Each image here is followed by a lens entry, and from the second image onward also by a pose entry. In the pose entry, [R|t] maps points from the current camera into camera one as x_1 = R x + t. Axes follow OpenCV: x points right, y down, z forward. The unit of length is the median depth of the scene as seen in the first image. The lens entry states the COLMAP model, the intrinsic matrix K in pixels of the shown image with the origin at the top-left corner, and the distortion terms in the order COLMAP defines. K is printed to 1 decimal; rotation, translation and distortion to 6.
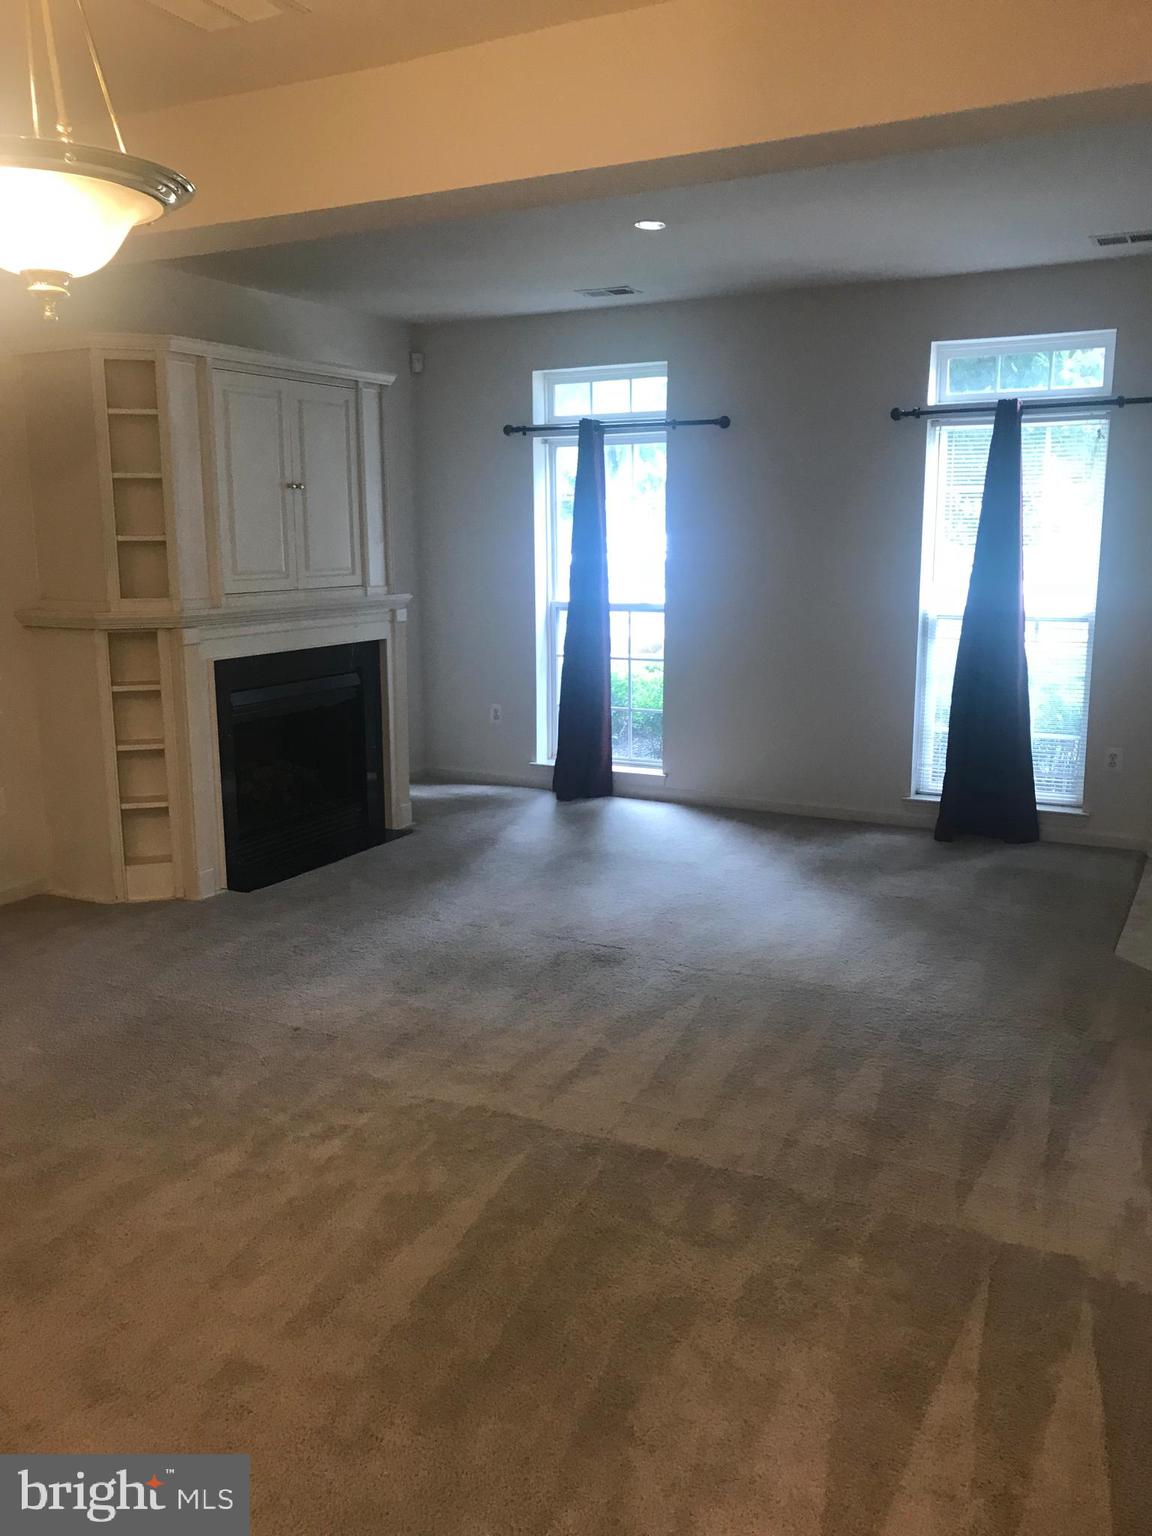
lens RADIAL K [[1290.2, 0, 576.0], [0, 1290.2, 768.0], [0, 0, 1]] dist [0.092988, -0.116407]
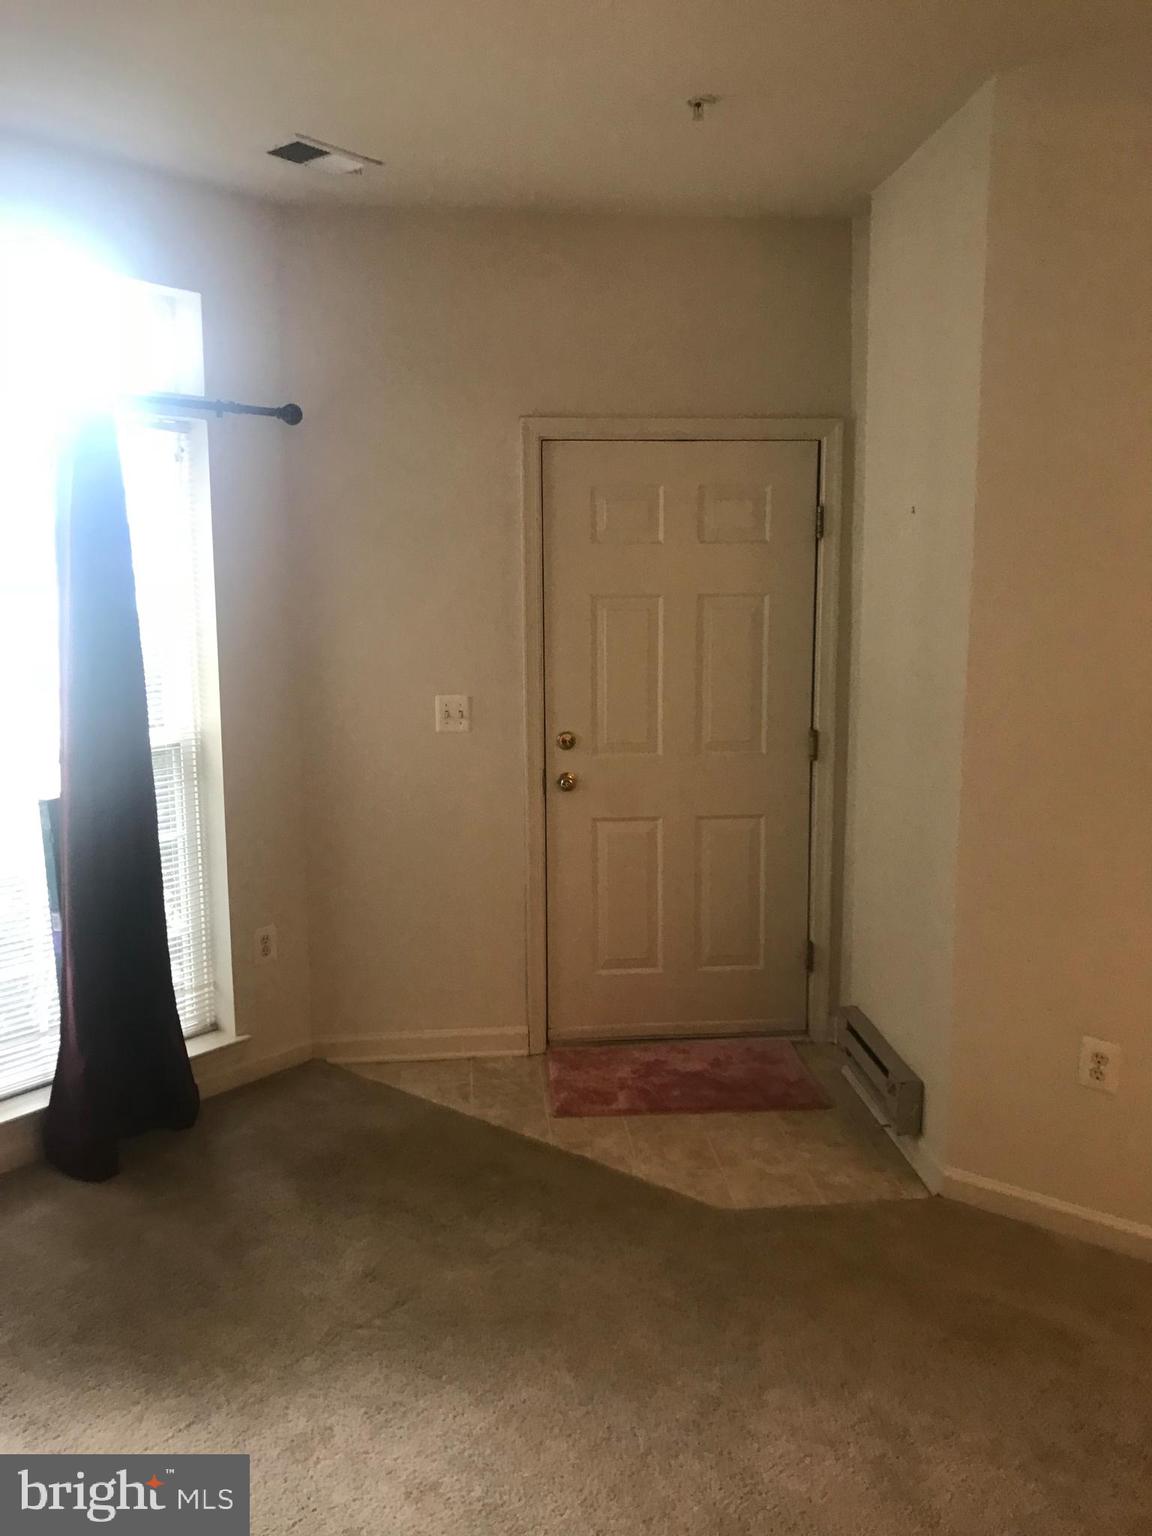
lens RADIAL K [[1285.6, 0, 590.1], [0, 1285.6, 748.8], [0, 0, 1]] dist [0.091318, -0.115961]
pose [[0.203151, -0.134417, 0.969877, -0.180697], [0.187207, 0.977591, 0.096273, -0.134798], [-0.961084, 0.162010, 0.223762, 0.667813]]
